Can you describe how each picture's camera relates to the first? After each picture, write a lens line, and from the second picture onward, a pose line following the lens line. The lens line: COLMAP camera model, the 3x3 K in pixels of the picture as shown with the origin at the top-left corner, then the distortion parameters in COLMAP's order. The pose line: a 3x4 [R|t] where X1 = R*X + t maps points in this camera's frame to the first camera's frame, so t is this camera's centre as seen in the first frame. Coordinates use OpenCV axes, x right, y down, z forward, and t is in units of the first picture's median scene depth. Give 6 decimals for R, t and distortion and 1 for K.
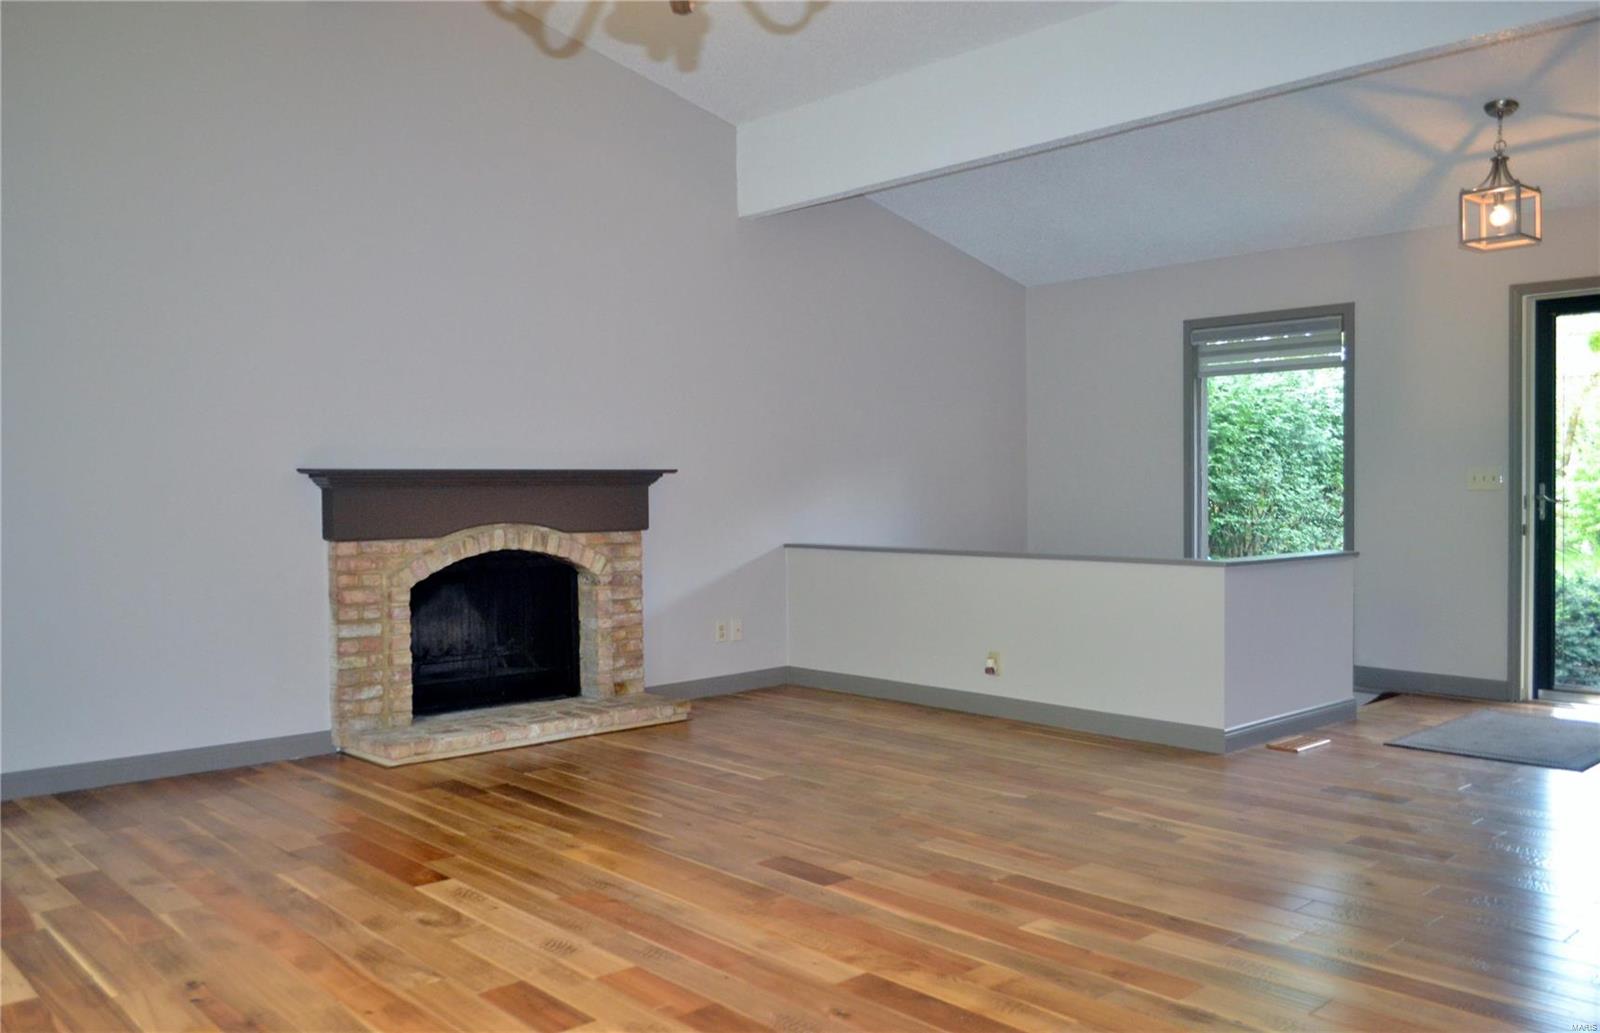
lens RADIAL K [[1302.2, 0, 800.7], [0, 1302.2, 517.3], [0, 0, 1]] dist [-0.005943, -0.001830]
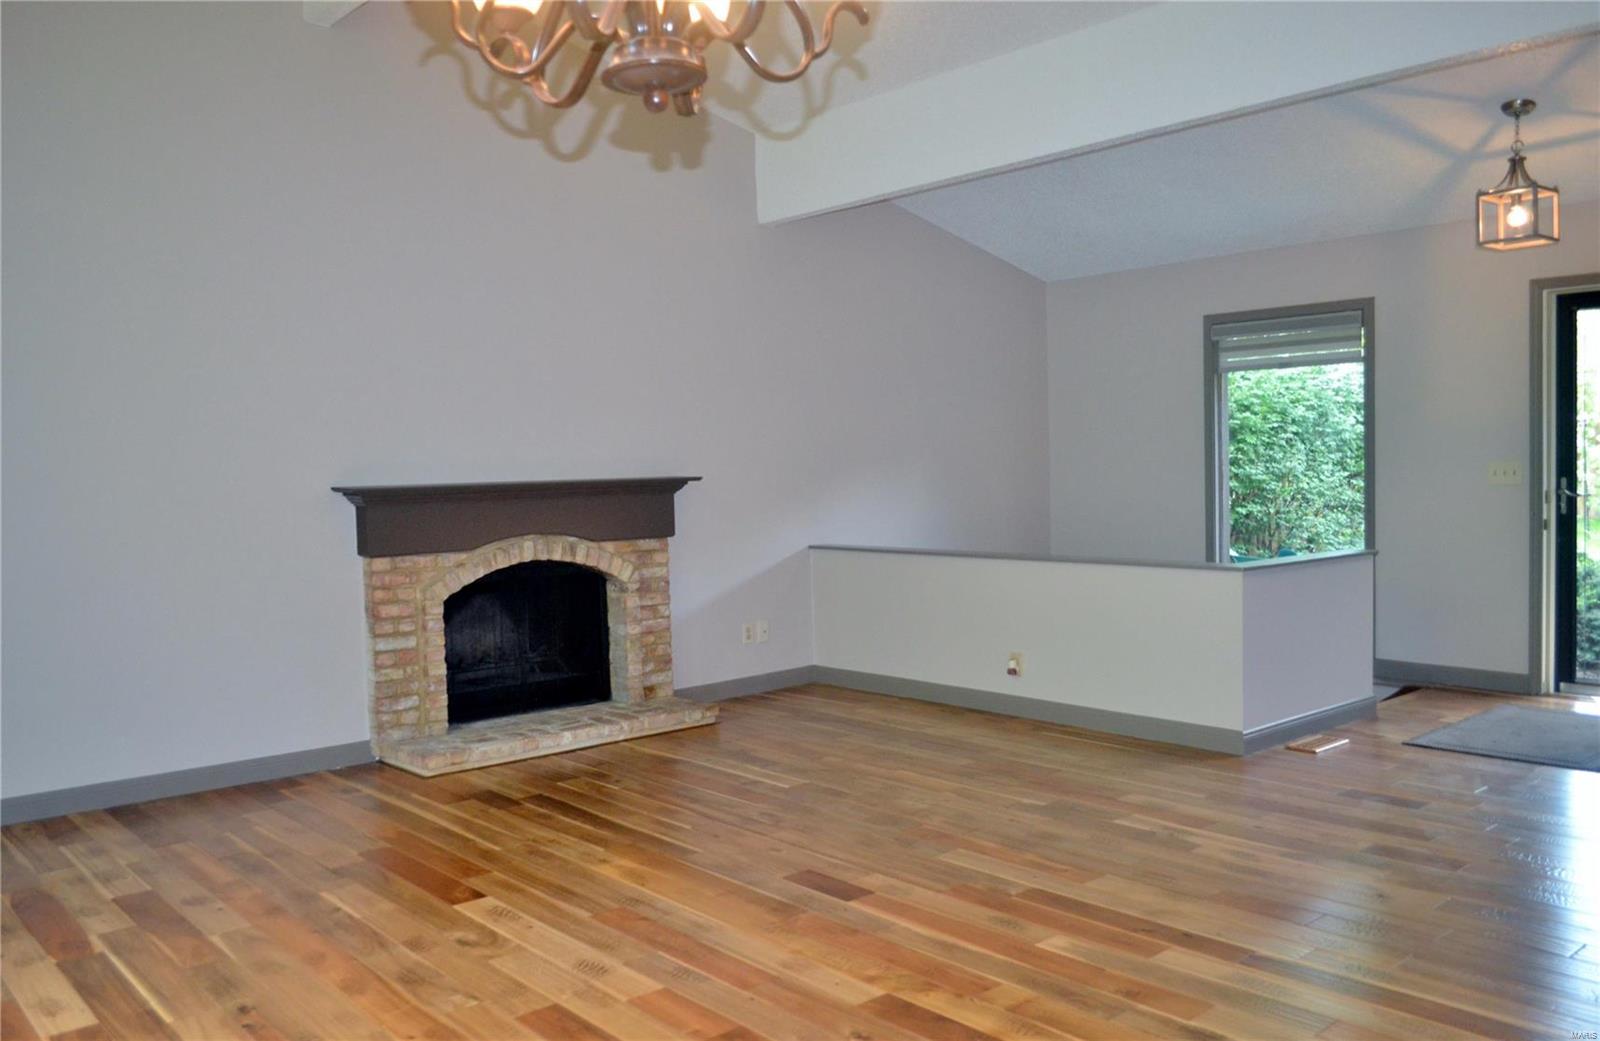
lens RADIAL K [[1296.3, 0, 800.0], [0, 1296.3, 520.5], [0, 0, 1]] dist [-0.006172, -0.000005]
pose [[0.999628, -0.014084, -0.023352, 0.007558], [0.014574, 0.999675, 0.020937, -0.034536], [0.023049, -0.021269, 0.999508, -0.017557]]
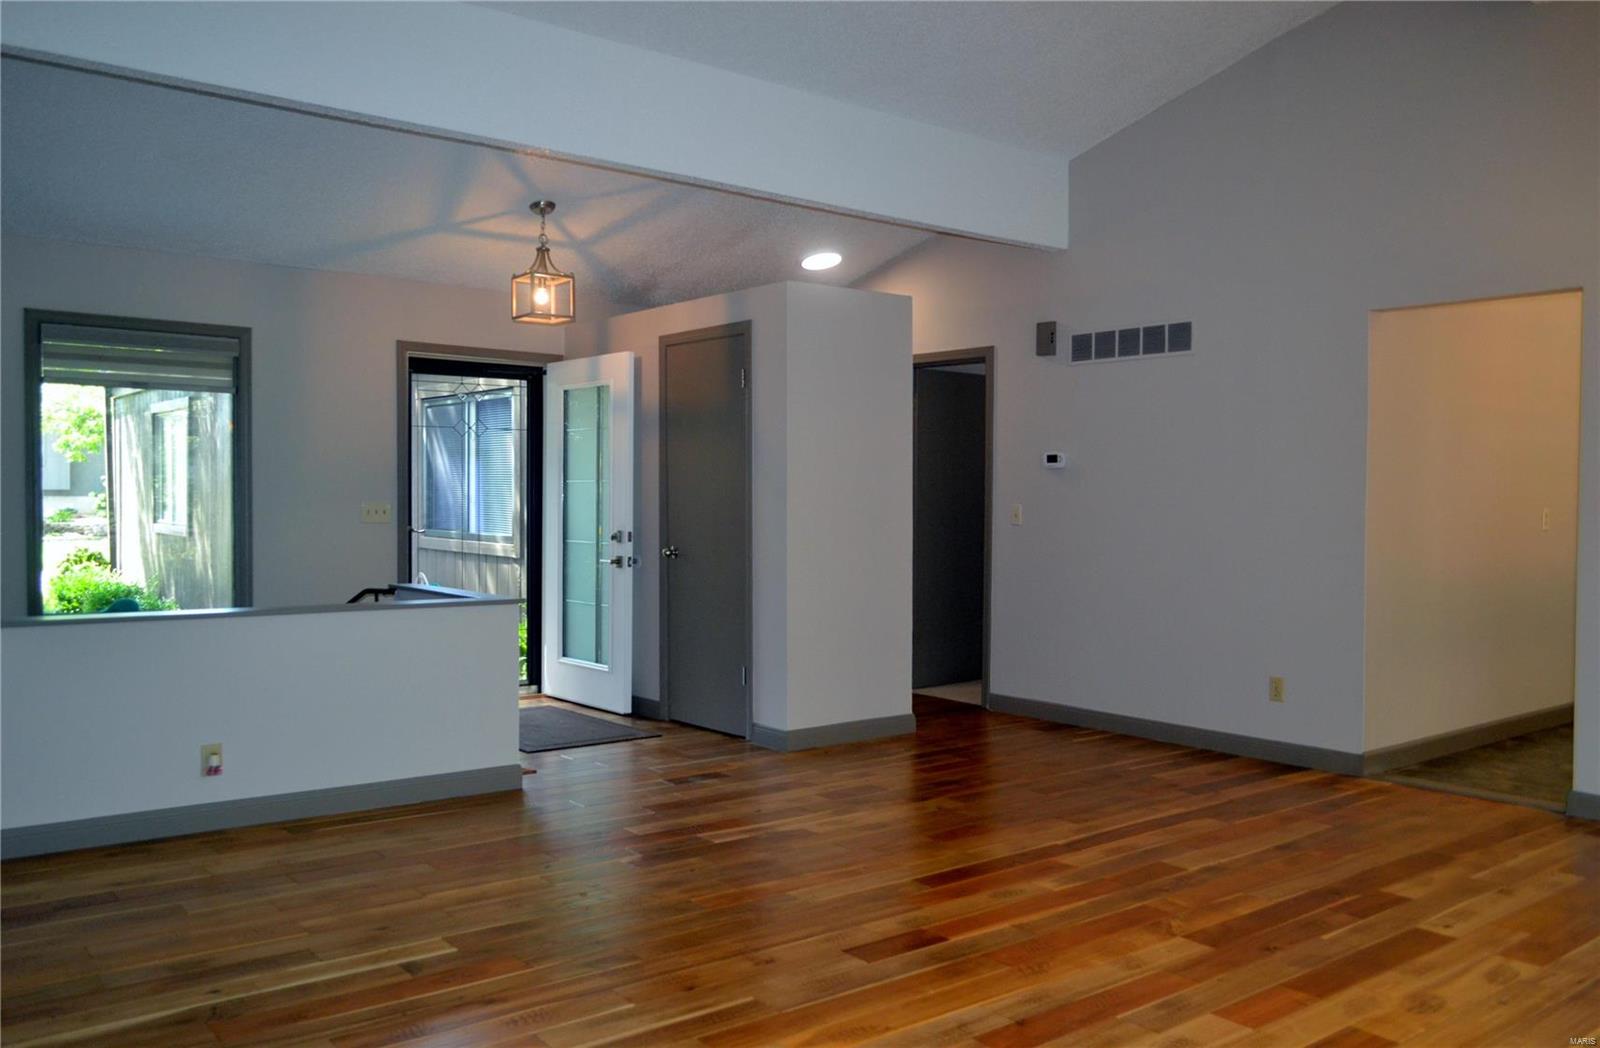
lens RADIAL K [[1276.2, 0, 798.2], [0, 1276.2, 525.9], [0, 0, 1]] dist [-0.009302, -0.004152]
pose [[0.074440, -0.010338, 0.997172, -0.803190], [0.018156, 0.999795, 0.009010, -0.033479], [-0.997060, 0.017434, 0.074613, 0.880926]]
